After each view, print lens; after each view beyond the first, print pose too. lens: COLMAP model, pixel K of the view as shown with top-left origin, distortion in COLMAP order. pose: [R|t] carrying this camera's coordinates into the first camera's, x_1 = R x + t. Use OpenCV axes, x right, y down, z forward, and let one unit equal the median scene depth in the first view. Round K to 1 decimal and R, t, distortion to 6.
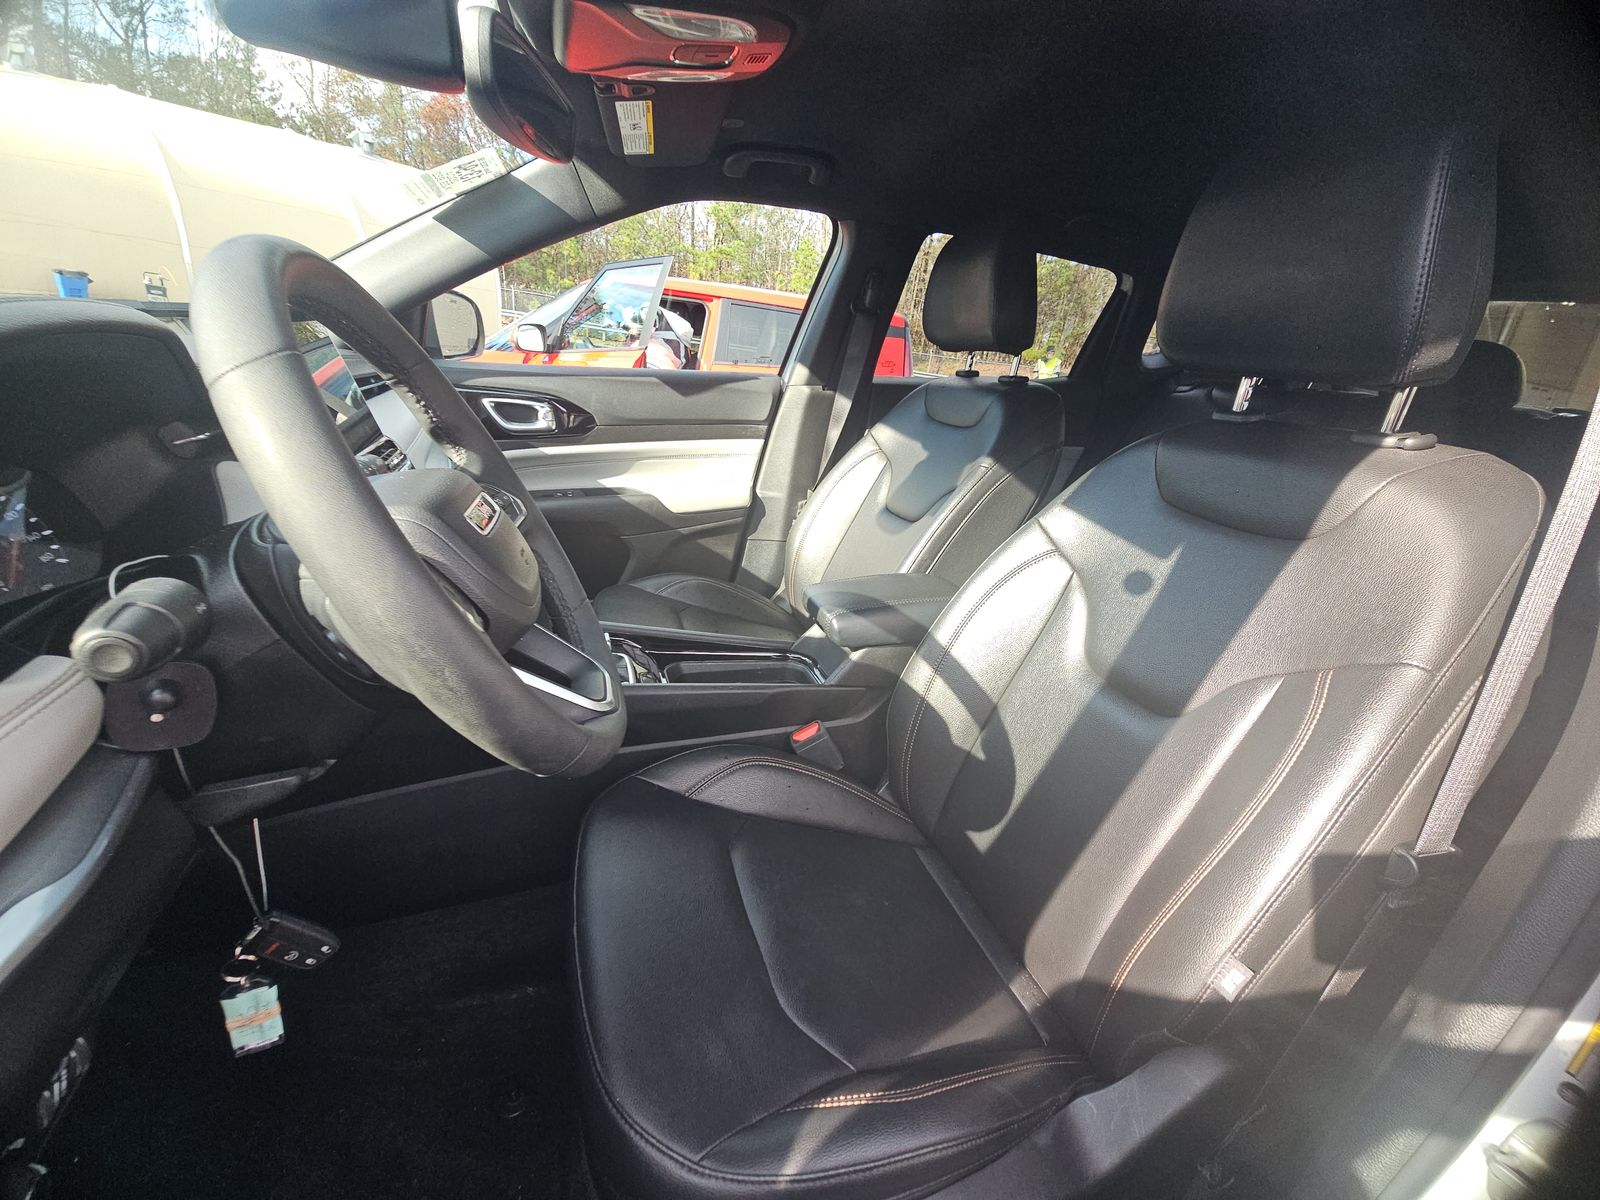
lens RADIAL K [[640.0, 0, 796.4], [0, 640.0, 603.1], [0, 0, 1]] dist [0.001322, 0.000066]
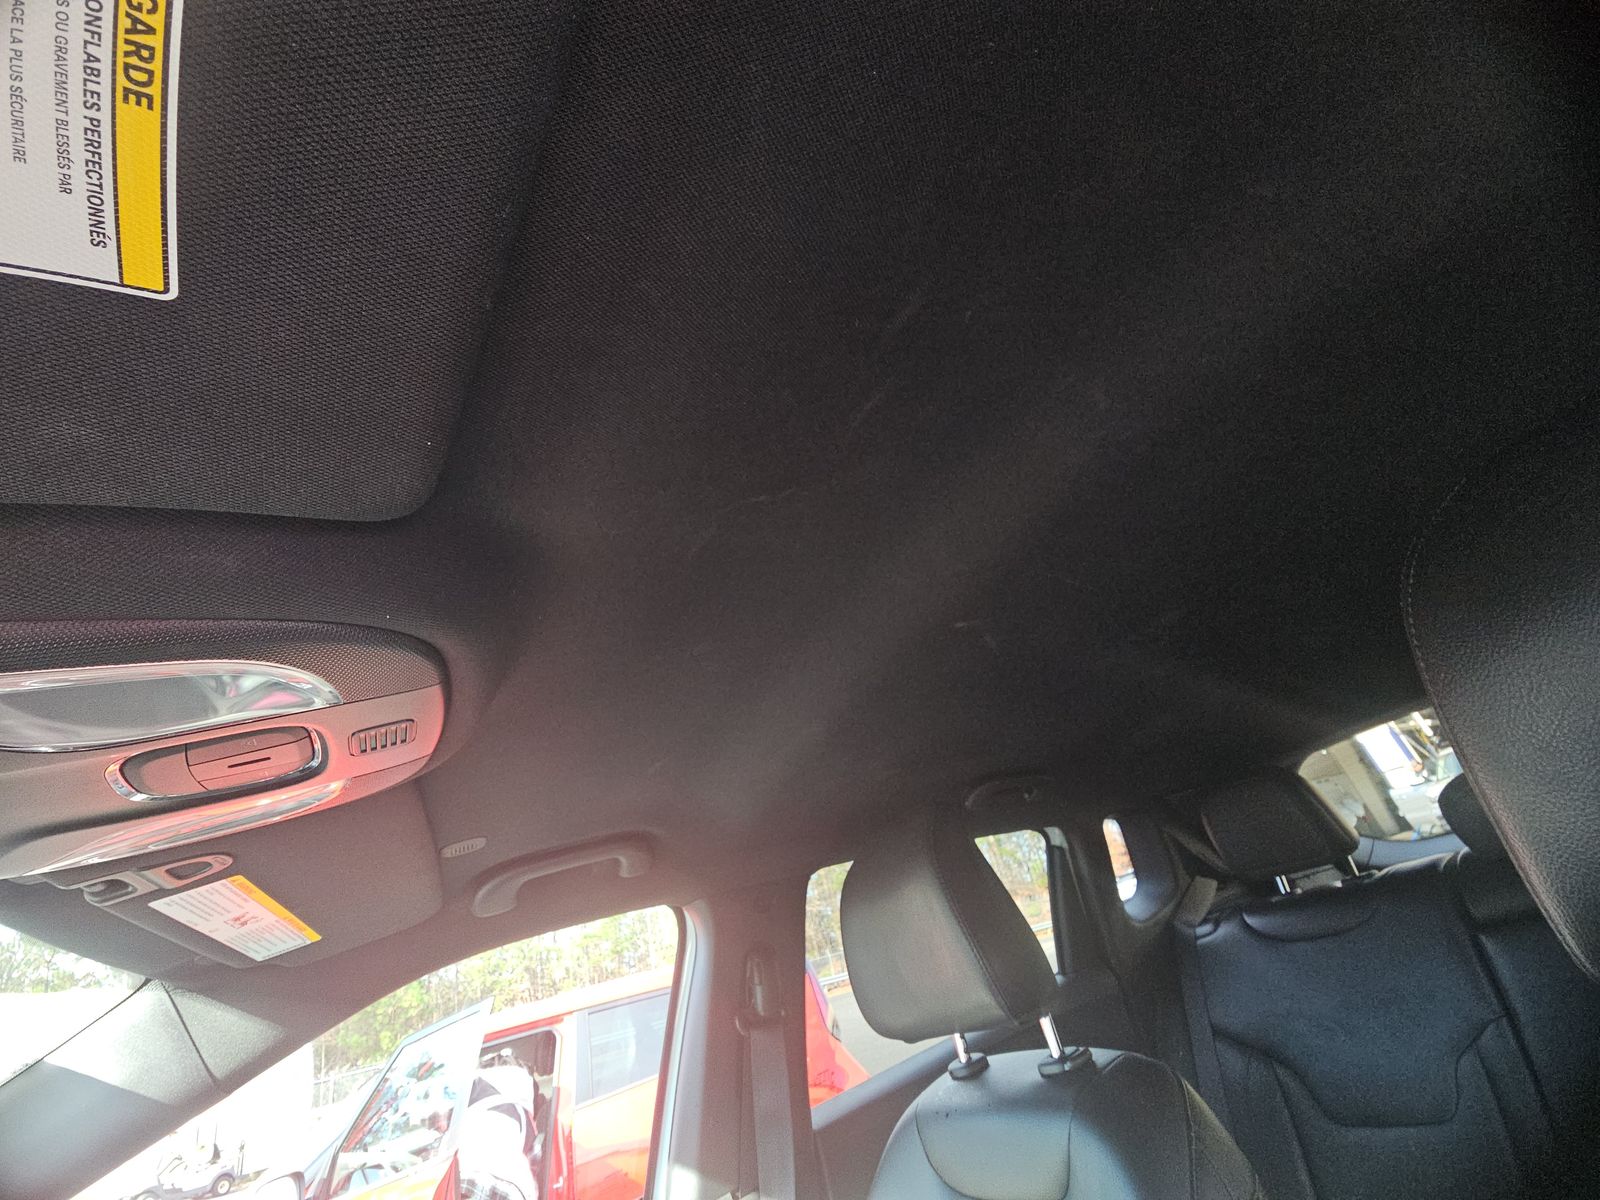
lens RADIAL K [[640.0, 0, 796.4], [0, 640.0, 603.1], [0, 0, 1]] dist [0.001322, 0.000066]
pose [[0.927115, -0.226528, 0.298568, 0.021501], [0.374758, 0.568226, -0.732581, -0.103603], [-0.003704, 0.791078, 0.611704, 0.144860]]
